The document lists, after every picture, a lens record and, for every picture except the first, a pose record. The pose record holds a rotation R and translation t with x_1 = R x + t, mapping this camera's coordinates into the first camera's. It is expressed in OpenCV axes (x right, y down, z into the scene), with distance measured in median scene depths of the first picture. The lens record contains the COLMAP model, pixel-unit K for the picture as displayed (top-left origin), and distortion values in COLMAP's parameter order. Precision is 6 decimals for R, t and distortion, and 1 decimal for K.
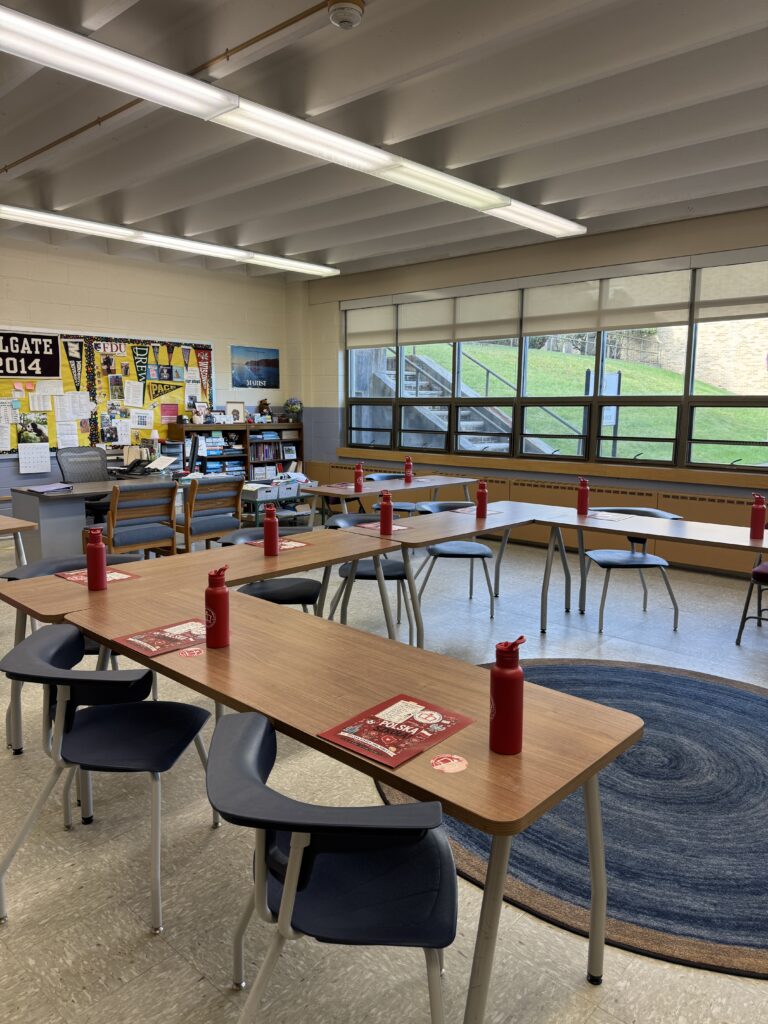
lens RADIAL K [[708.0, 0, 386.4], [0, 708.0, 530.7], [0, 0, 1]] dist [0.090317, -0.127322]
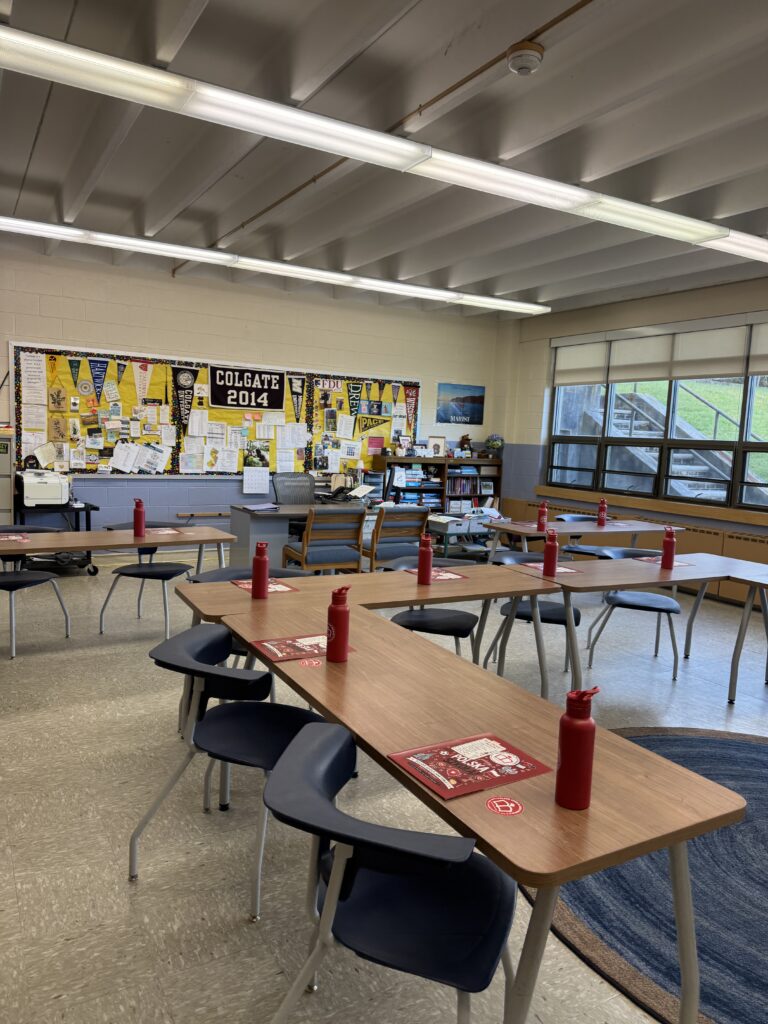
lens RADIAL K [[709.6, 0, 379.2], [0, 709.6, 534.8], [0, 0, 1]] dist [0.107751, -0.185587]
pose [[0.949874, 0.077260, -0.302935, 0.039907], [-0.090887, 0.995375, -0.031124, 0.001028], [0.299129, 0.057097, 0.952503, 0.000315]]
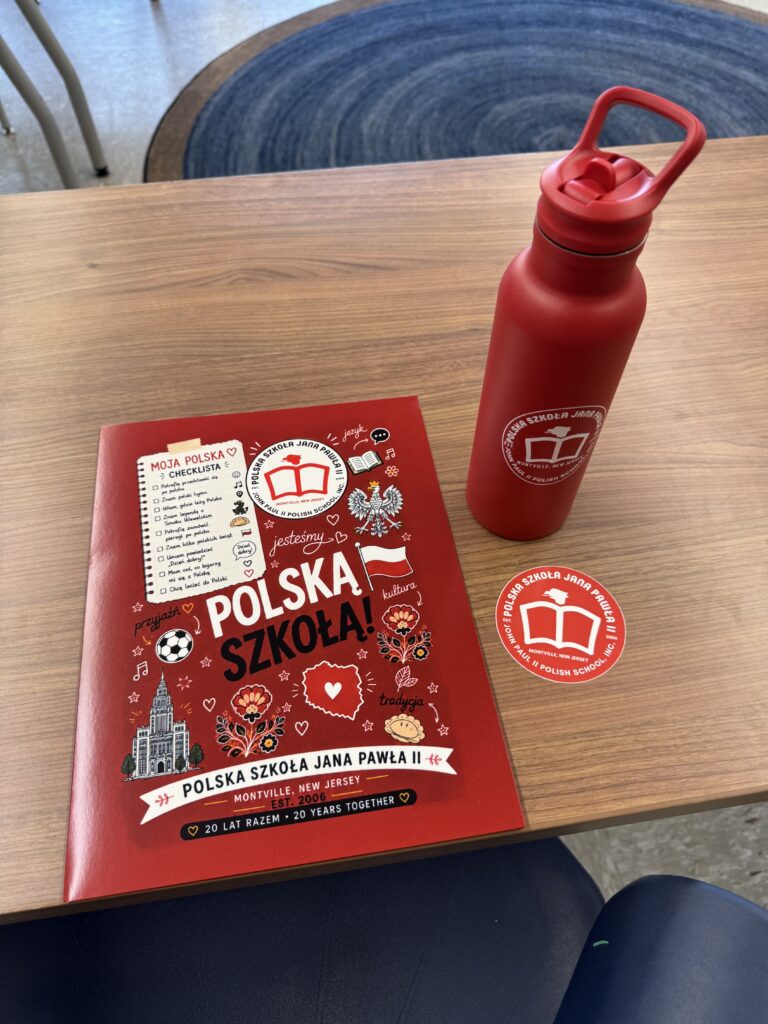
lens RADIAL K [[718.4, 0, 386.2], [0, 718.4, 516.7], [0, 0, 1]] dist [0.102835, -0.140865]
pose [[0.649911, -0.639115, 0.411276, -0.011458], [0.141676, 0.633540, 0.760628, 0.013163], [-0.746688, -0.436072, 0.502292, 0.194563]]
